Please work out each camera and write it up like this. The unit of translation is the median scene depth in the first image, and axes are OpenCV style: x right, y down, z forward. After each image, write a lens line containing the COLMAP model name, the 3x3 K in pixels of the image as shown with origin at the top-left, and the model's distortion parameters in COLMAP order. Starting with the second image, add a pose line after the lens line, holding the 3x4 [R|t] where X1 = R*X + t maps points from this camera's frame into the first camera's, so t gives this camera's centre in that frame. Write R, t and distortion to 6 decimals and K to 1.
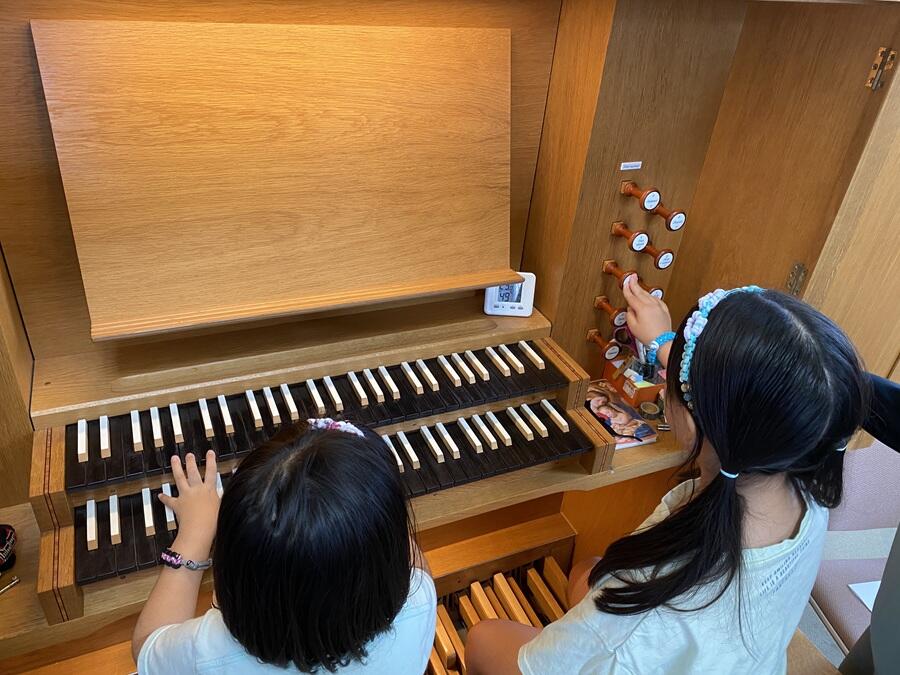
lens RADIAL K [[685.6, 0, 453.8], [0, 685.6, 344.5], [0, 0, 1]] dist [0.008414, -0.009754]
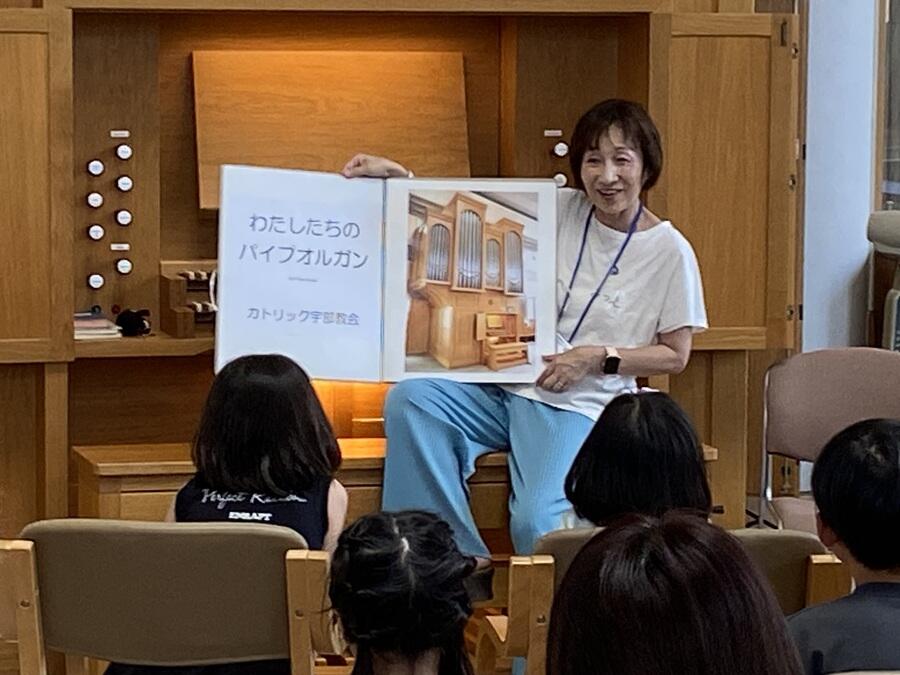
lens RADIAL K [[3494.3, 0, 448.7], [0, 3494.3, 337.6], [0, 0, 1]] dist [0.190542, 0.000000]
pose [[0.984661, -0.053946, -0.165932, 1.351701], [-0.027824, 0.890285, -0.454552, 3.766727], [0.172248, 0.452196, 0.875128, -5.715749]]
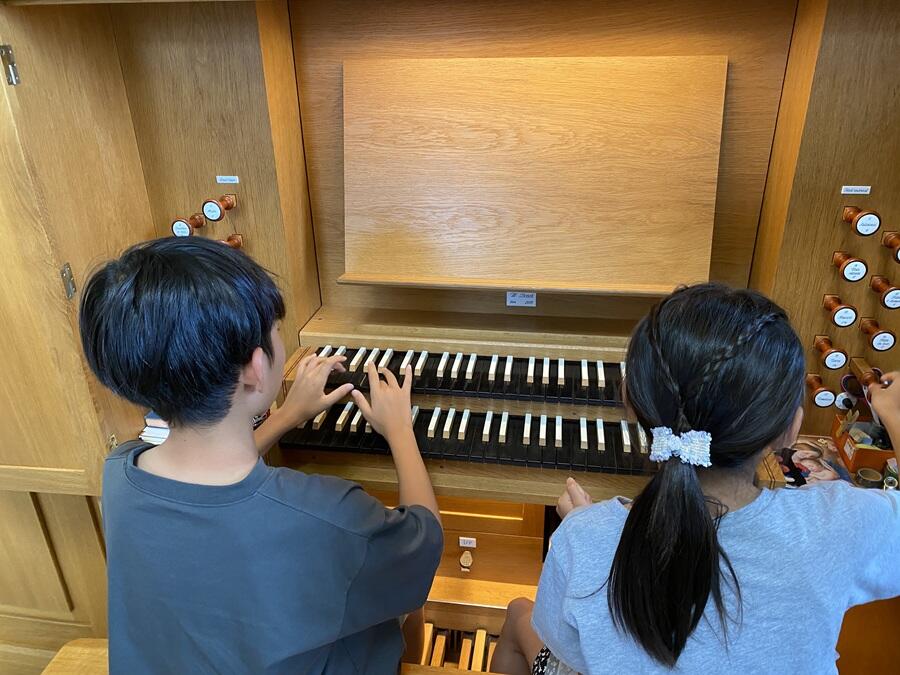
lens RADIAL K [[685.6, 0, 462.1], [0, 685.6, 334.9], [0, 0, 1]] dist [0.008414, -0.009754]
pose [[0.836072, 0.142485, -0.529793, 0.368314], [-0.219140, 0.972036, -0.084403, 0.135753], [0.502952, 0.186666, 0.843916, -0.007519]]
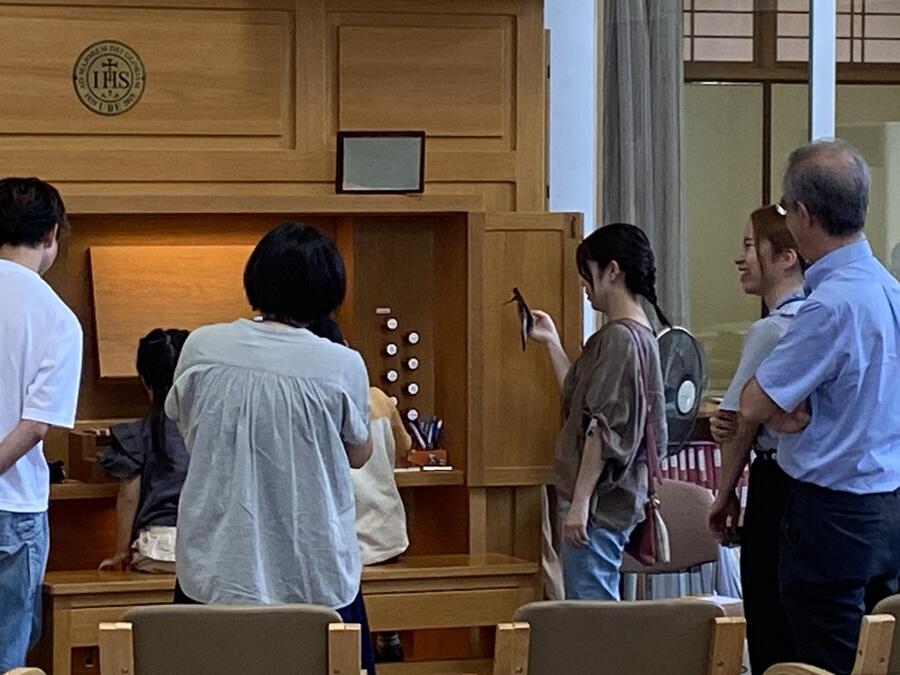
lens RADIAL K [[3471.5, 0, 449.8], [0, 3471.5, 335.4], [0, 0, 1]] dist [0.096077, 0.000000]
pose [[0.996790, -0.077899, -0.018469, 0.643730], [0.058217, 0.863652, -0.500715, 4.615287], [0.054956, 0.498033, 0.865415, -7.202021]]
